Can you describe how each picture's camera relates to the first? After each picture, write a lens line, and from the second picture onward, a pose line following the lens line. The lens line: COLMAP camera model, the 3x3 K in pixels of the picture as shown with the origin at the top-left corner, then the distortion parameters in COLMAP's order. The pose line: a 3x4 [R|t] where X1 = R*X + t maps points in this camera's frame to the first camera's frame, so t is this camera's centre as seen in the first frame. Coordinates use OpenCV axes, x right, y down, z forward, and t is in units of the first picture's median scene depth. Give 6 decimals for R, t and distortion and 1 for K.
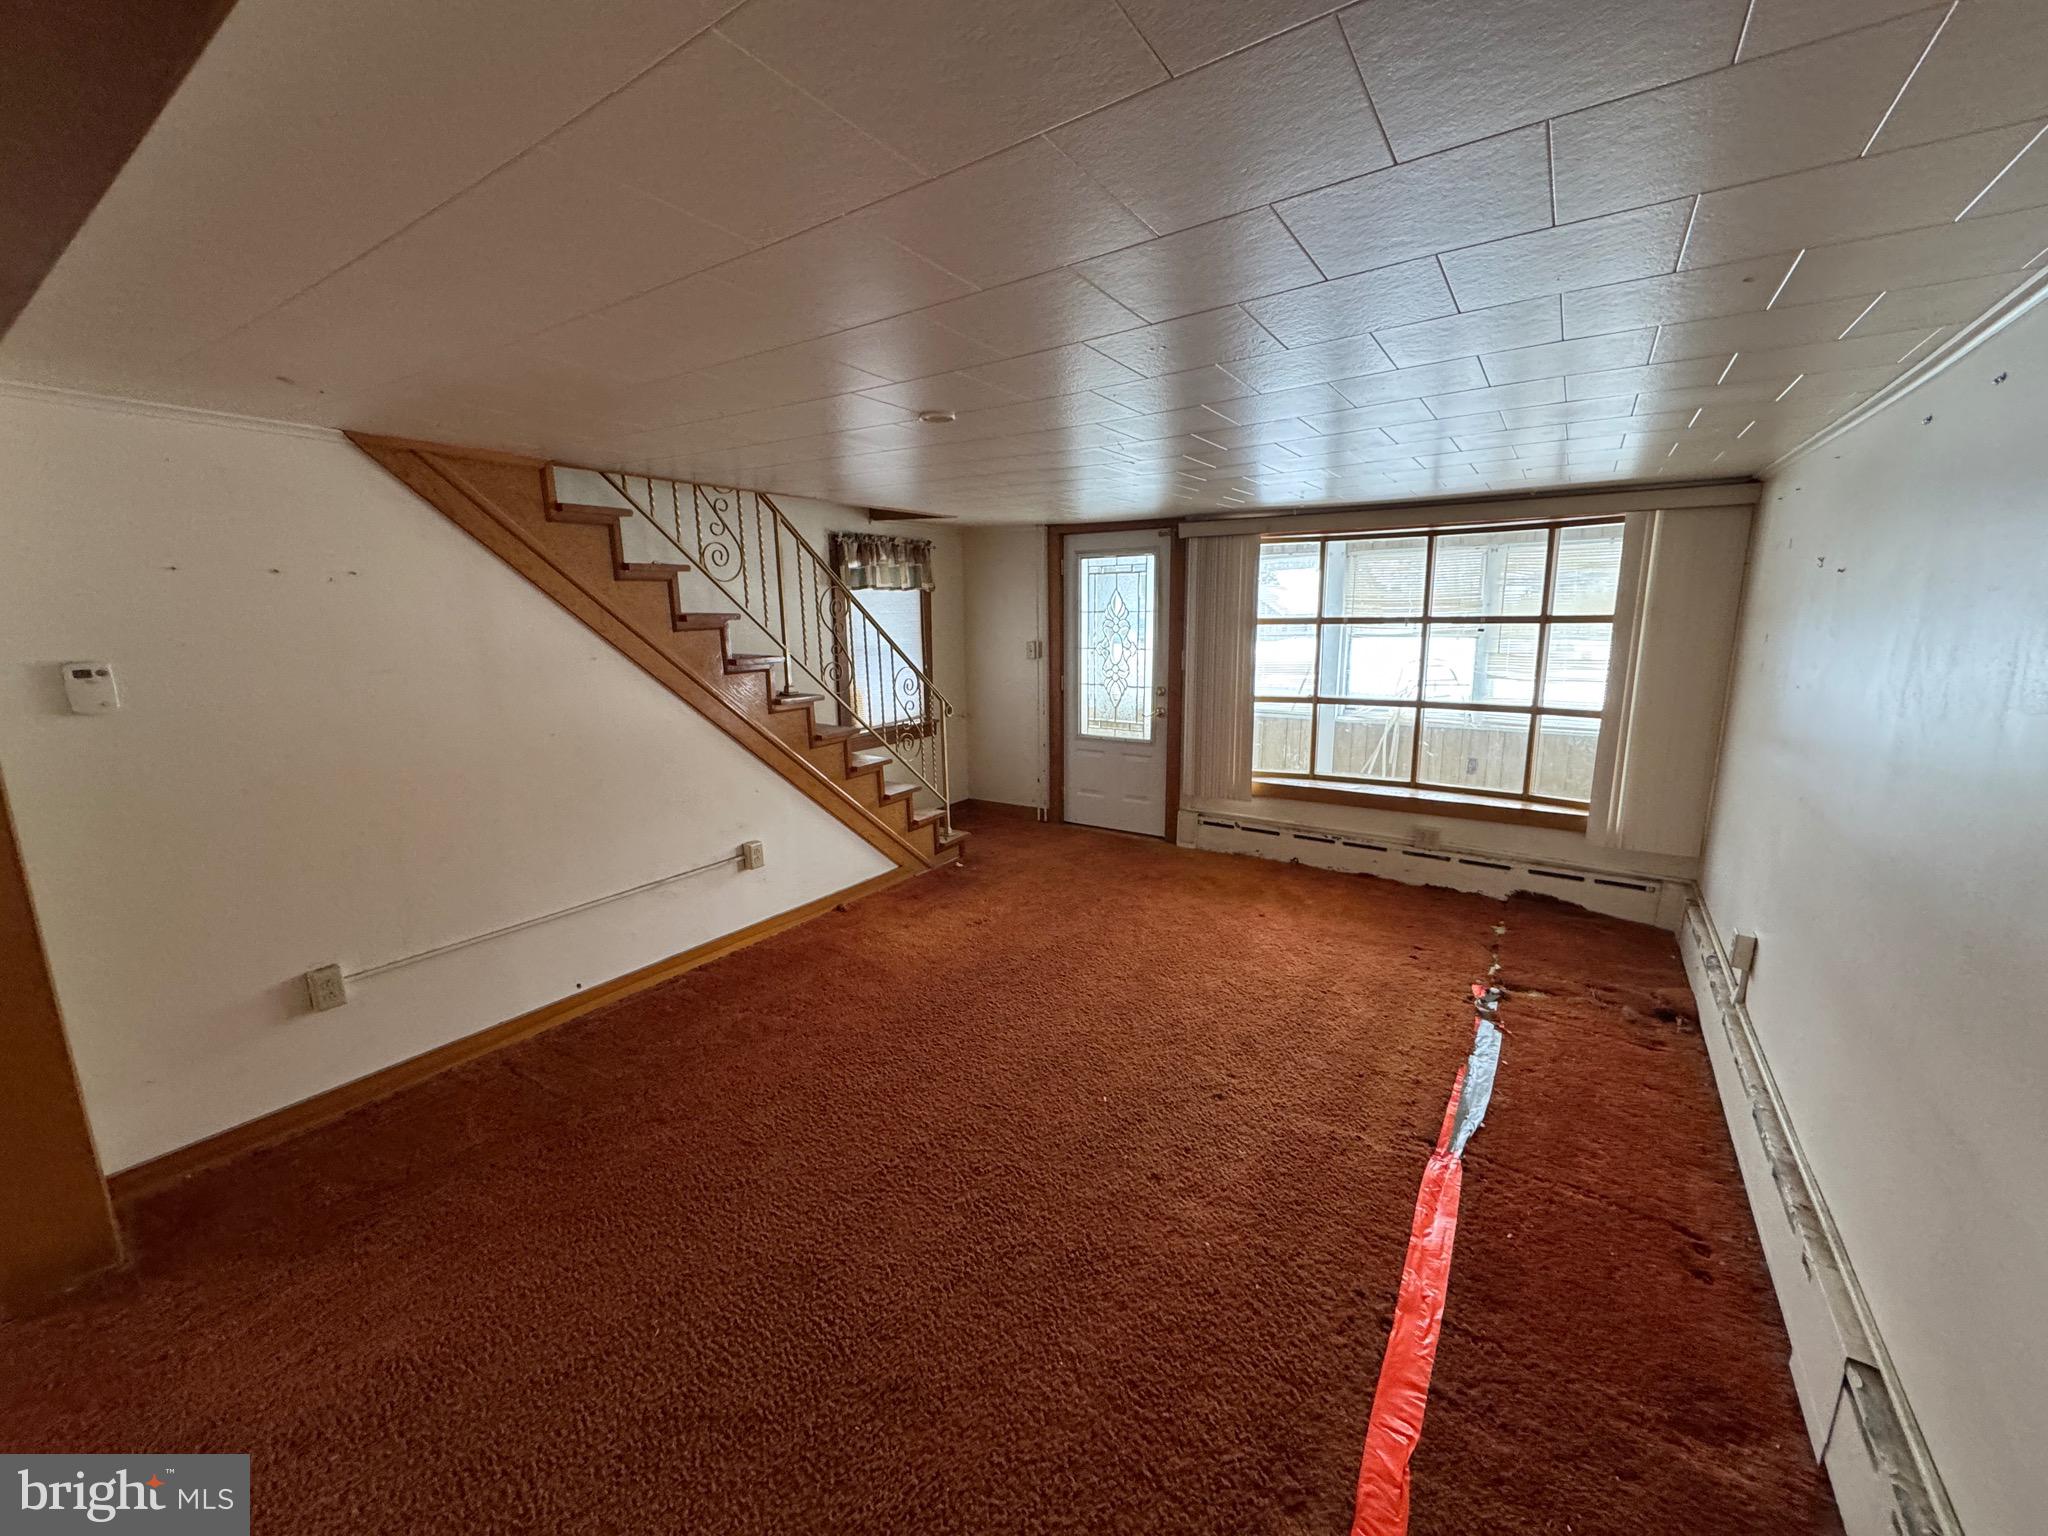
lens RADIAL K [[811.9, 0, 1024.0], [0, 811.9, 768.0], [0, 0, 1]] dist [-0.002140, -0.000432]
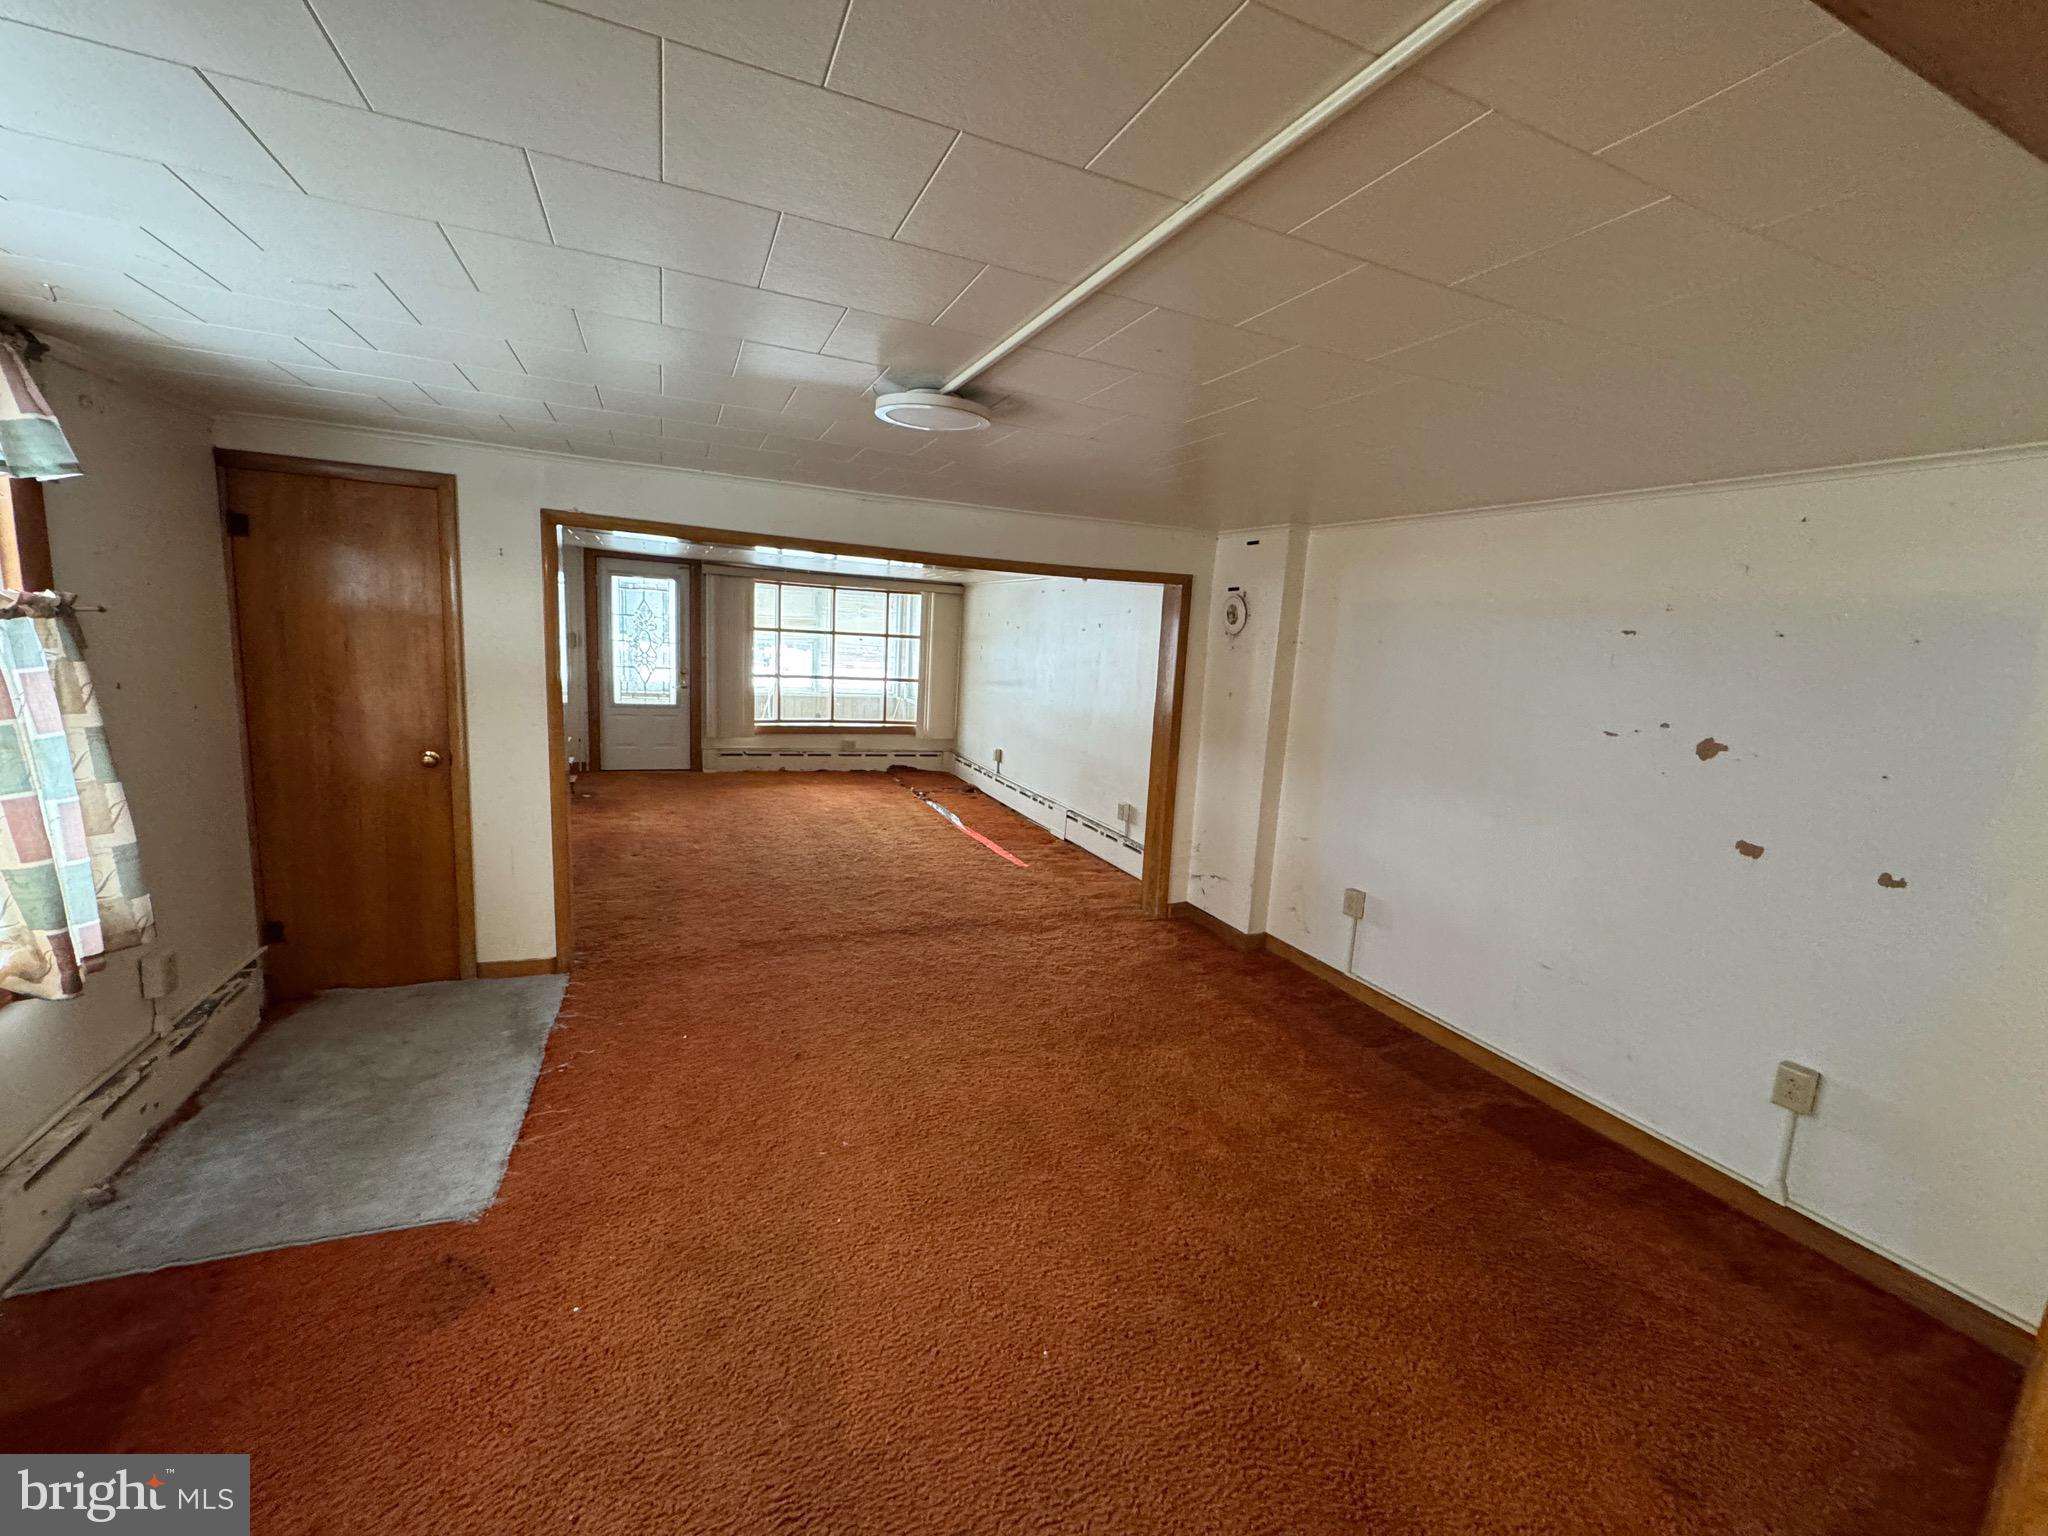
lens RADIAL K [[811.9, 0, 1024.0], [0, 811.9, 768.0], [0, 0, 1]] dist [-0.002140, -0.000432]
pose [[0.534224, -0.093674, 0.840137, -0.844362], [0.095963, 0.994137, 0.049824, 0.076038], [-0.839879, 0.054005, 0.540081, -0.362321]]
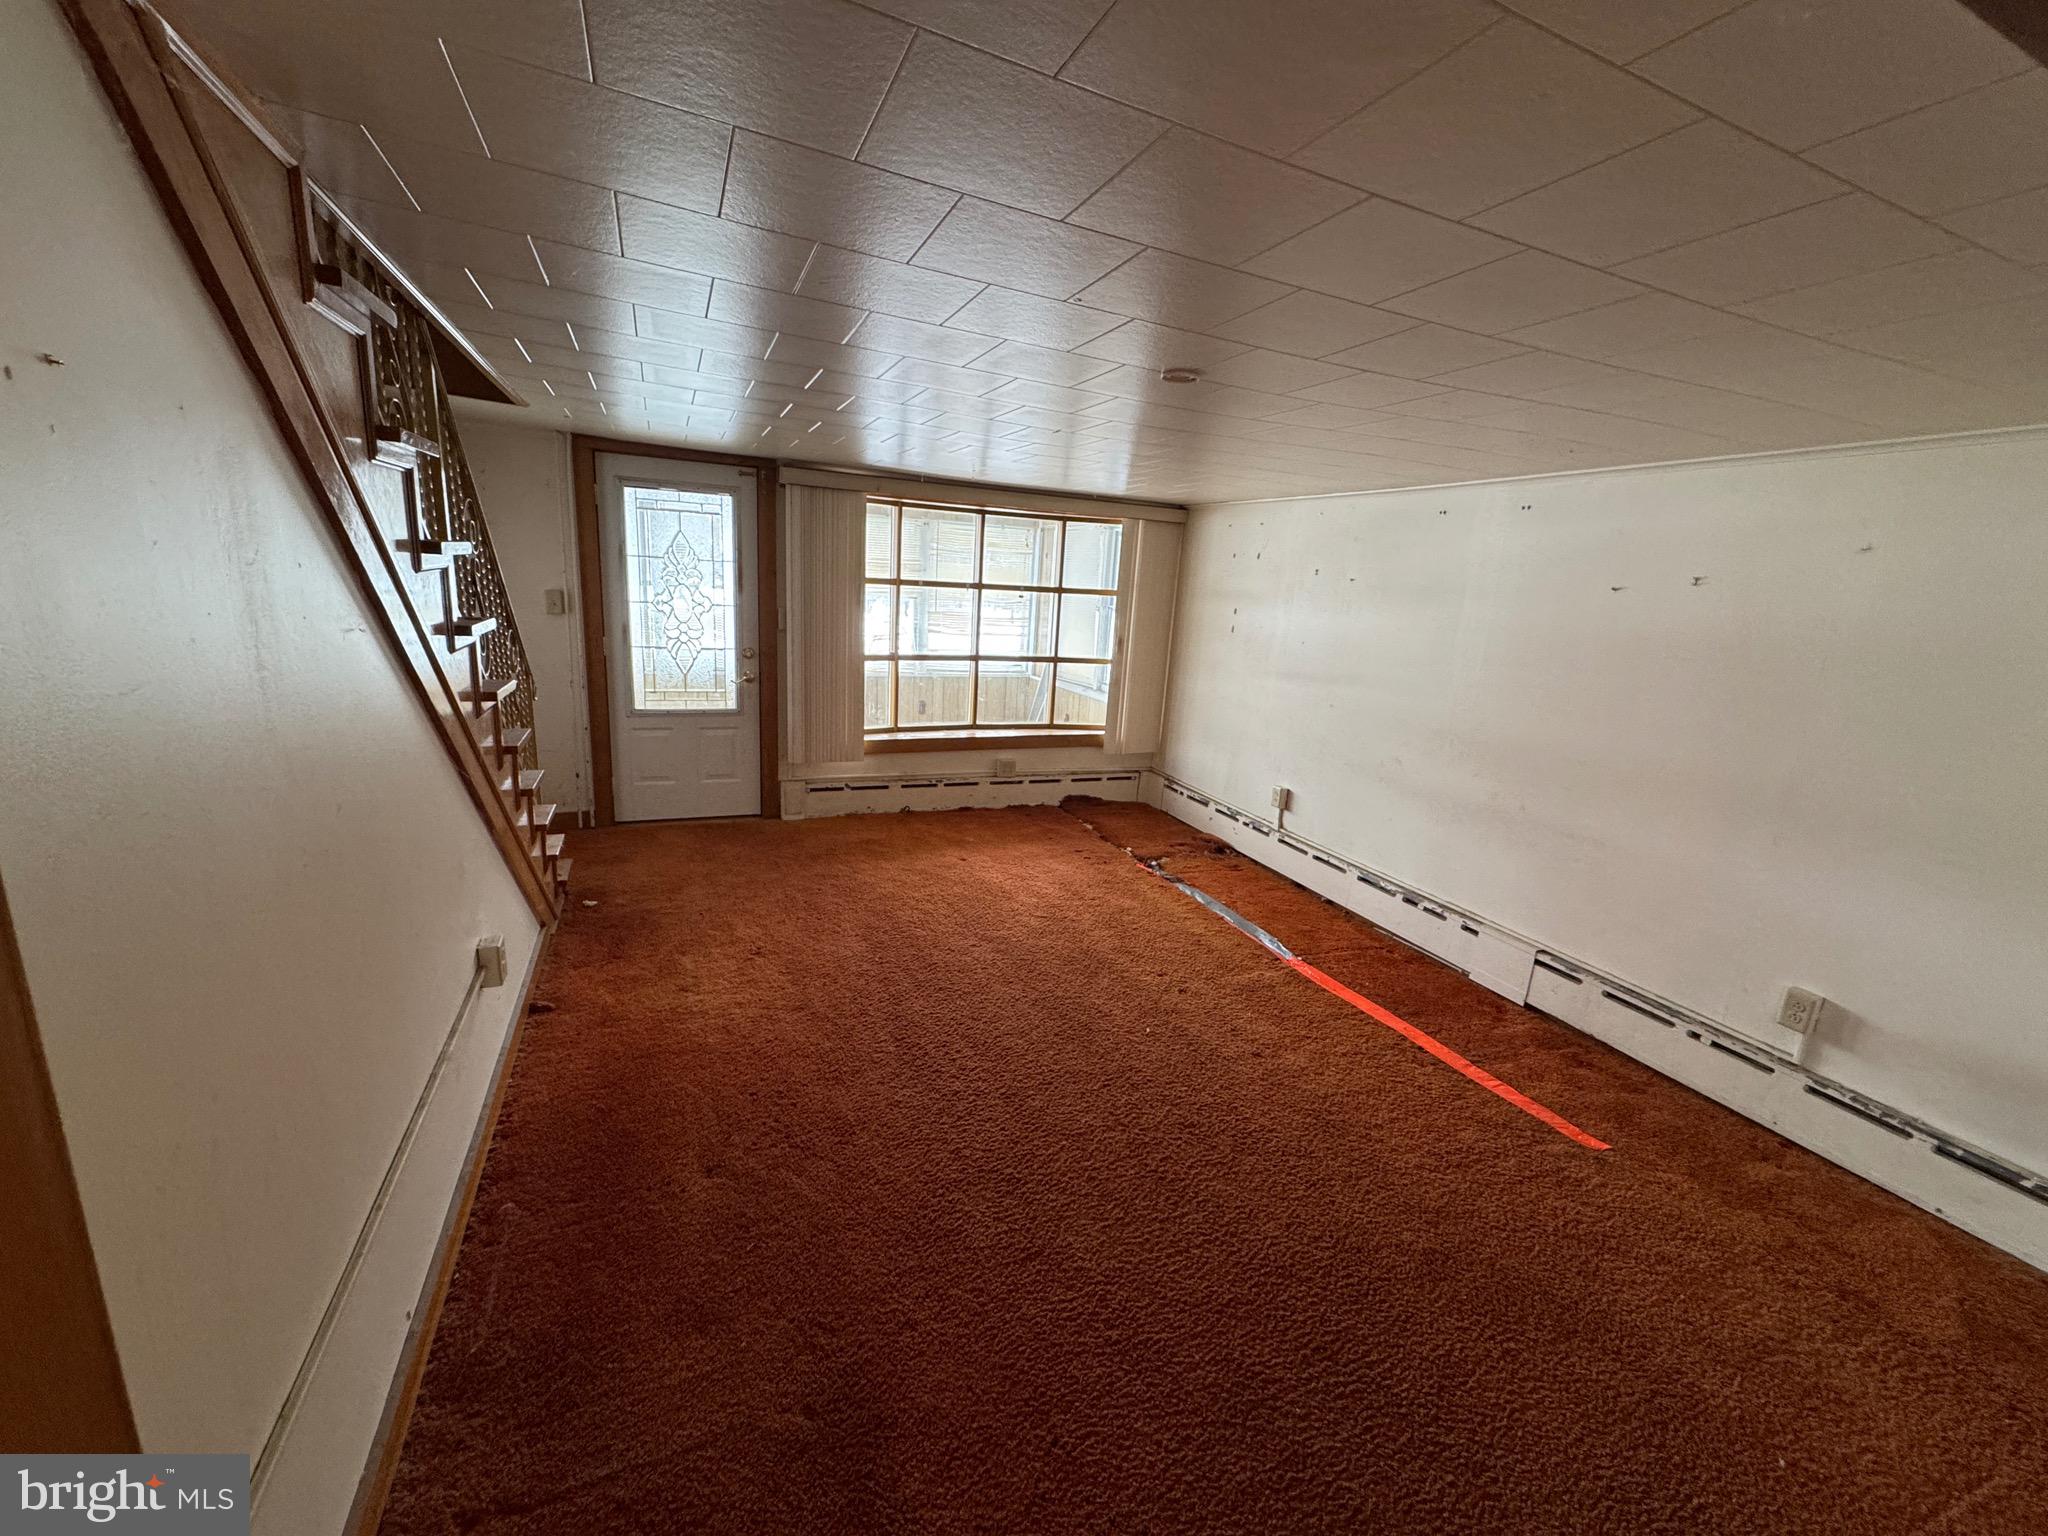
lens RADIAL K [[811.9, 0, 1024.0], [0, 811.9, 768.0], [0, 0, 1]] dist [-0.002140, -0.000432]
pose [[0.546184, -0.148726, 0.824357, -0.456908], [0.094612, 0.988768, 0.115702, -0.048413], [-0.832305, 0.014799, 0.554120, 0.279860]]
